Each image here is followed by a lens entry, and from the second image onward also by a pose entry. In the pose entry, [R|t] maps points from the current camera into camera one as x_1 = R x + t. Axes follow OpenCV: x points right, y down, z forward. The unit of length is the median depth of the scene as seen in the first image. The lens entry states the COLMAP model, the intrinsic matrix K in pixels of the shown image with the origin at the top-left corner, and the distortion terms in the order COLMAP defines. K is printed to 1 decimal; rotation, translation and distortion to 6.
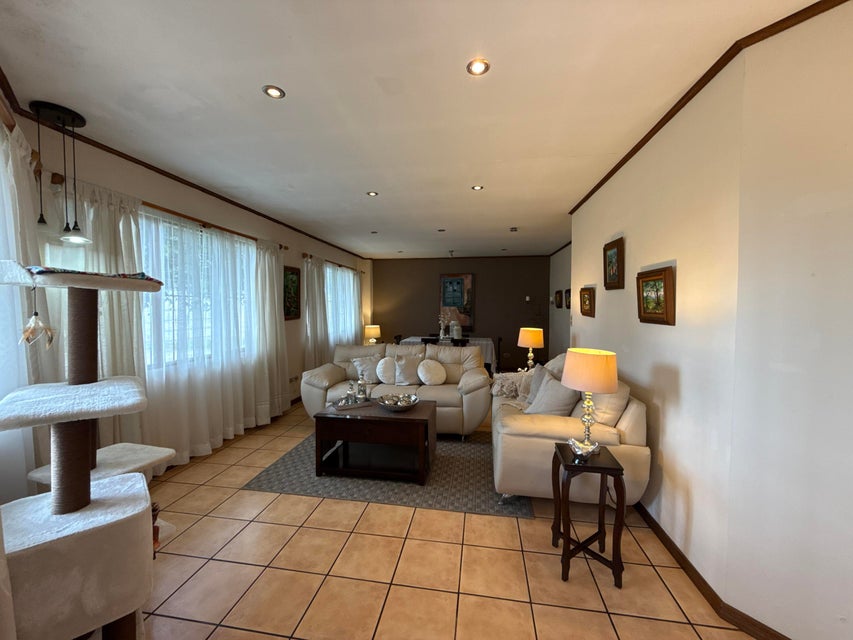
lens RADIAL K [[341.1, 0, 427.8], [0, 341.1, 319.2], [0, 0, 1]] dist [-0.001184, 0.000924]
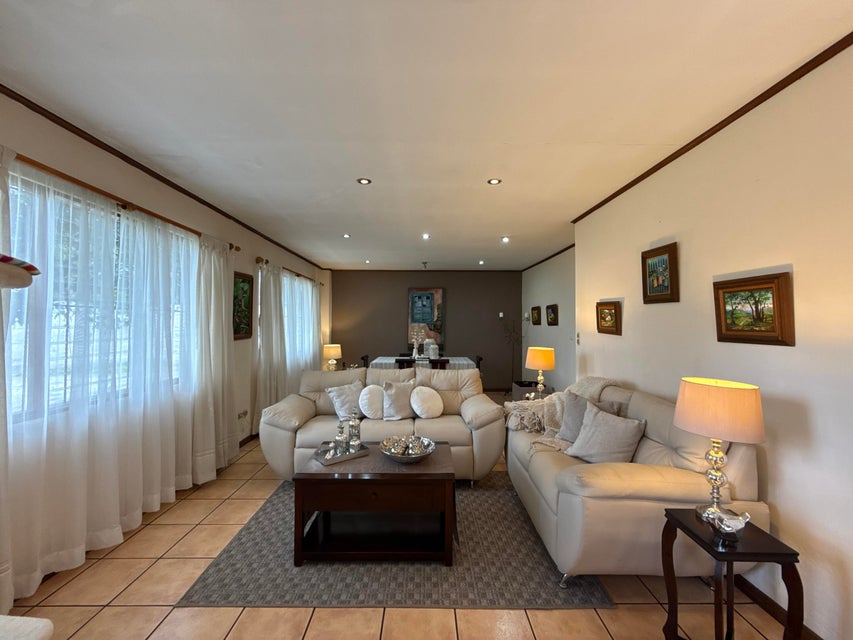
lens RADIAL K [[341.1, 0, 427.4], [0, 341.1, 319.2], [0, 0, 1]] dist [-0.001184, 0.000924]
pose [[0.986226, 0.003019, 0.165374, -0.155040], [0.005177, 0.998780, -0.049106, -0.005972], [-0.165321, 0.049286, 0.985008, 0.215526]]
